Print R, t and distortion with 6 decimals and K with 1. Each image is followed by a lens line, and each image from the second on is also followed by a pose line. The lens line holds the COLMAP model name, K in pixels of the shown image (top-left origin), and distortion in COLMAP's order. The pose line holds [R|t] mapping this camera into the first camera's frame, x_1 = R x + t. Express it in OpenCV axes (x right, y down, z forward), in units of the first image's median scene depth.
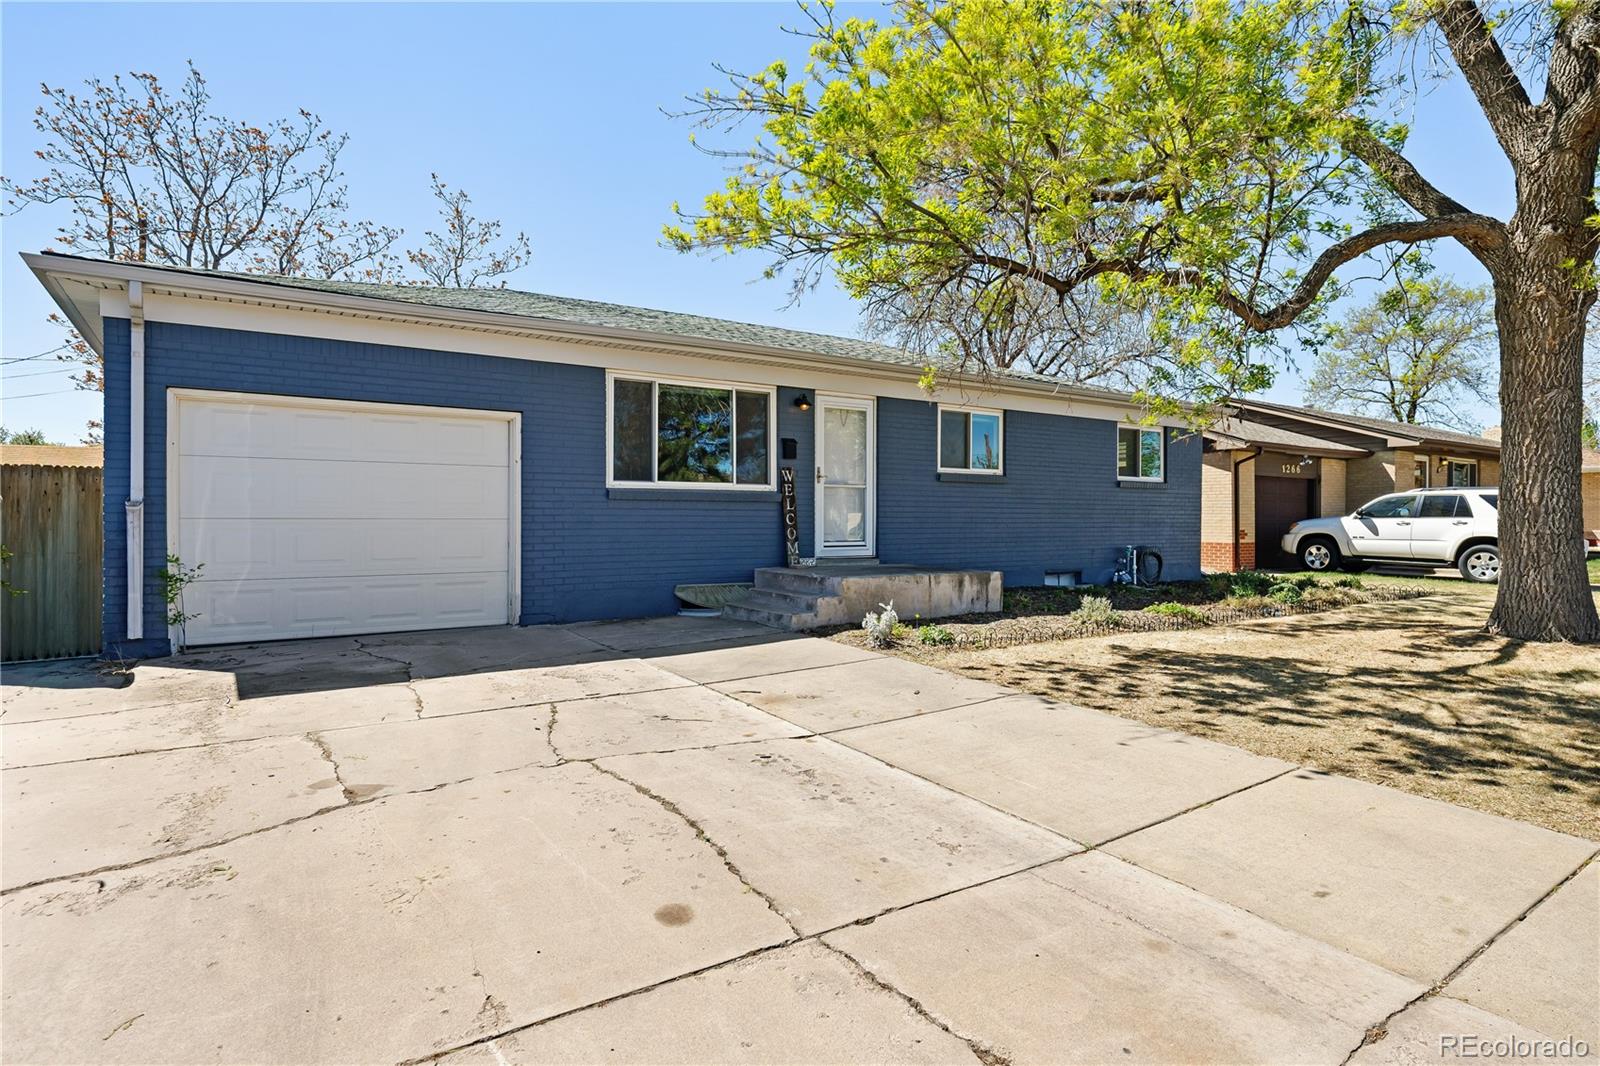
lens RADIAL K [[848.2, 0, 866.2], [0, 848.2, 530.1], [0, 0, 1]] dist [-0.002727, -0.000278]
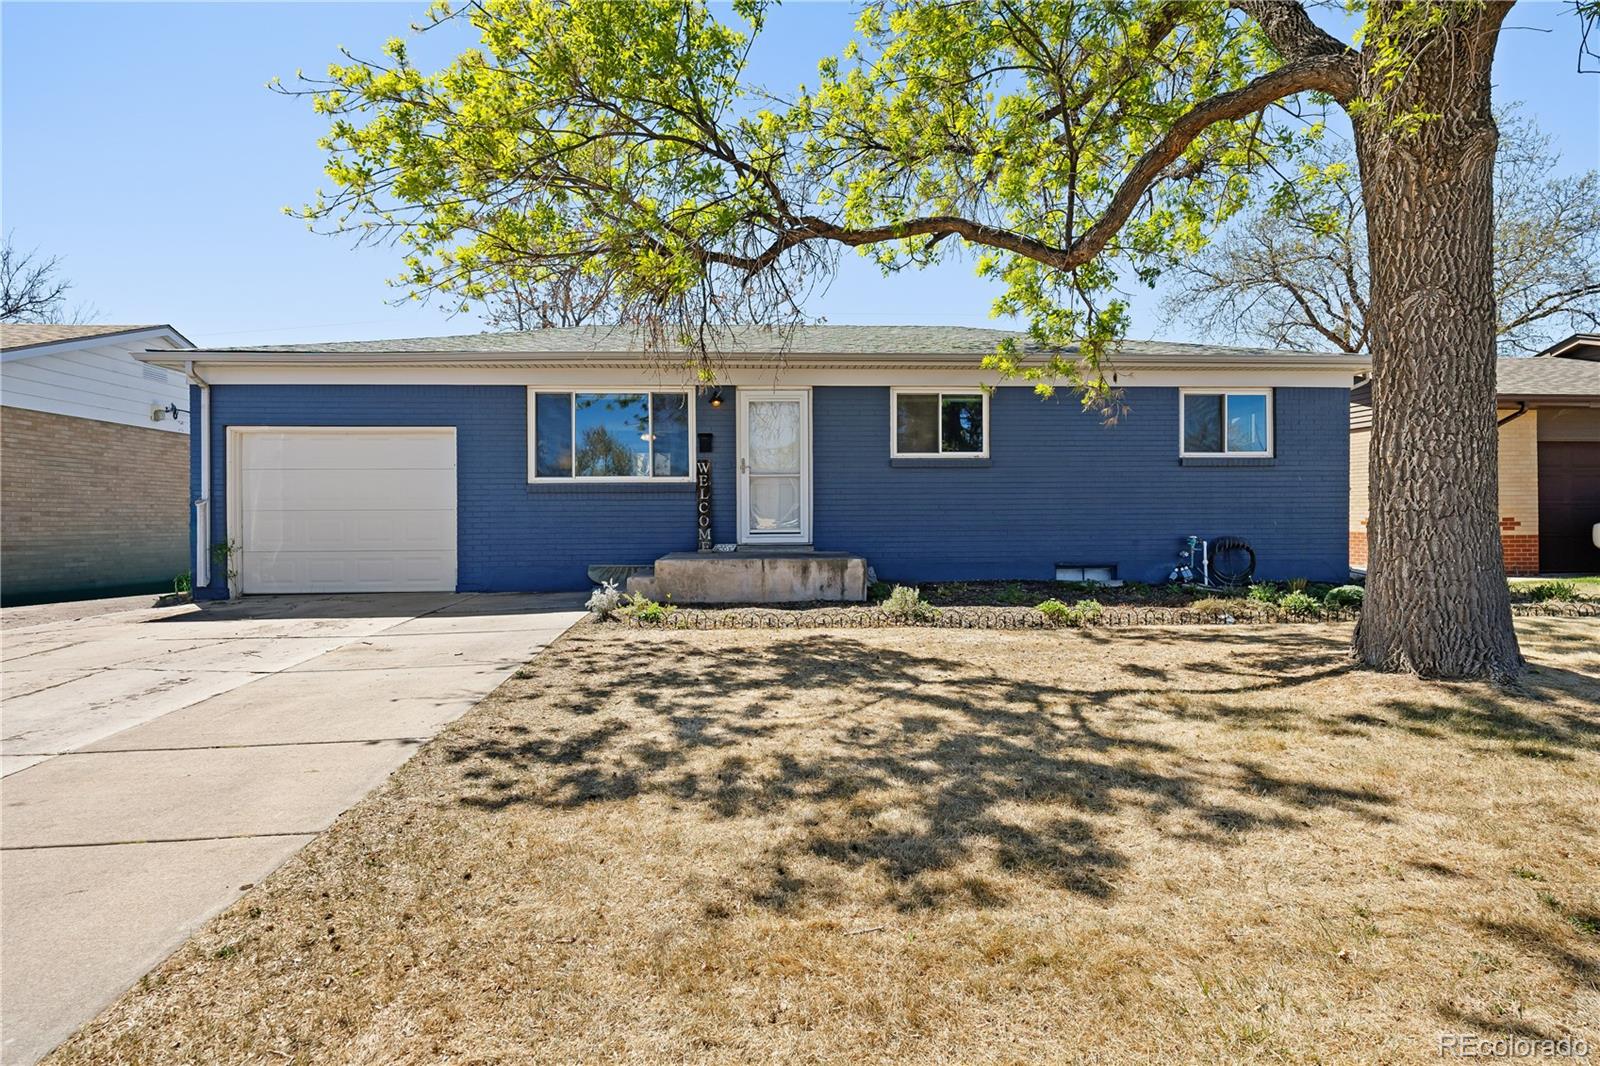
lens RADIAL K [[848.2, 0, 866.2], [0, 848.2, 530.1], [0, 0, 1]] dist [-0.002727, -0.000278]
pose [[0.858988, -0.001175, -0.511994, 0.680194], [0.001965, 0.999998, 0.001002, 0.015905], [0.511991, -0.001867, 0.858989, 0.185272]]
